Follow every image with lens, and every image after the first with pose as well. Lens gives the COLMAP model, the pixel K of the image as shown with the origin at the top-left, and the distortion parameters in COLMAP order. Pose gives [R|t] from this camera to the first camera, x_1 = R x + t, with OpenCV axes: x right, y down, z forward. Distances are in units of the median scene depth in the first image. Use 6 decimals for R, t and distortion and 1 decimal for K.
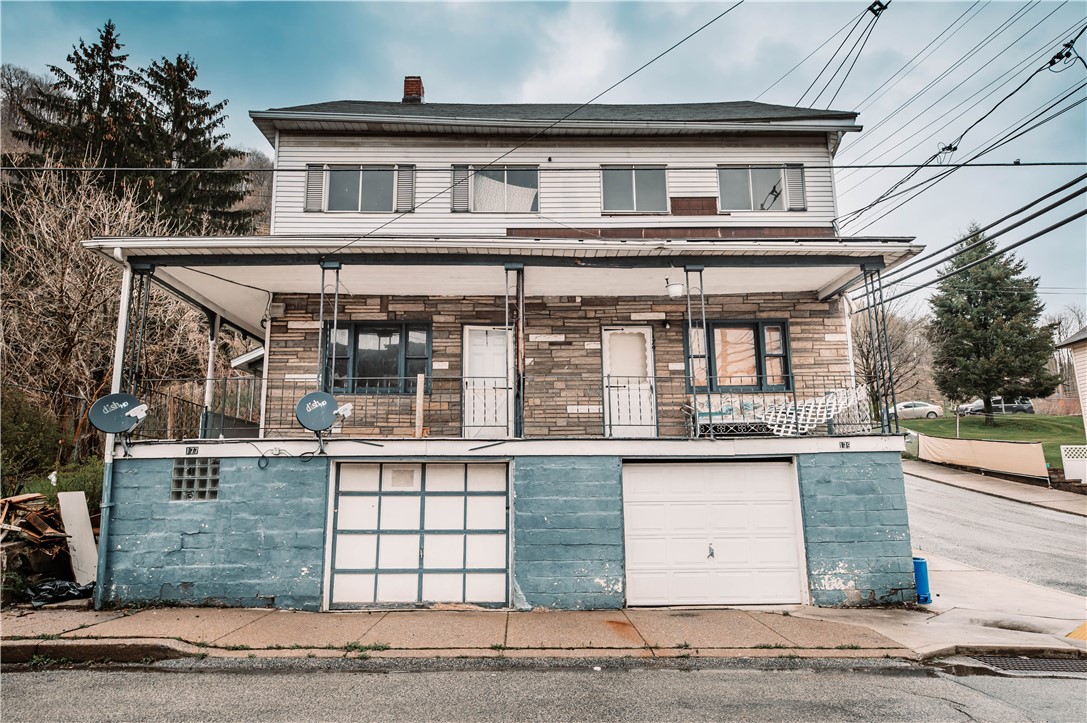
lens RADIAL K [[712.7, 0, 543.5], [0, 712.7, 361.5], [0, 0, 1]] dist [0.008536, 0.001599]
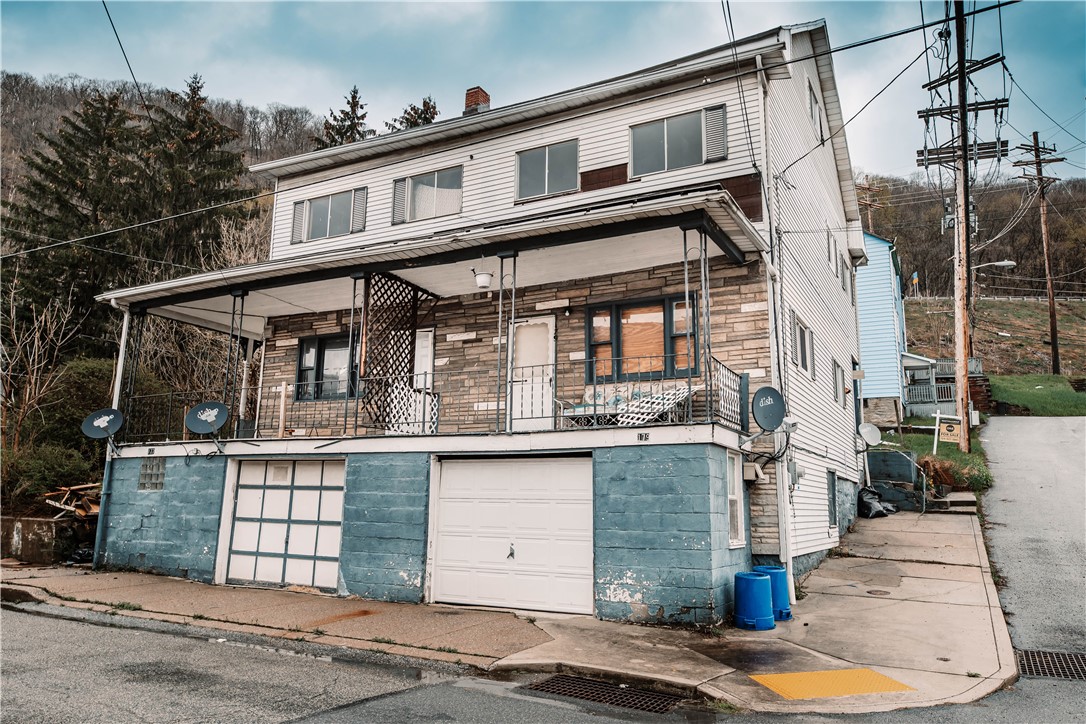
lens RADIAL K [[763.1, 0, 543.0], [0, 763.1, 362.0], [0, 0, 1]] dist [0.008100, 0.002704]
pose [[0.876947, -0.066145, -0.476014, 0.767882], [0.068723, 0.997563, -0.012011, 0.029486], [0.475648, -0.022180, 0.879356, 0.132867]]
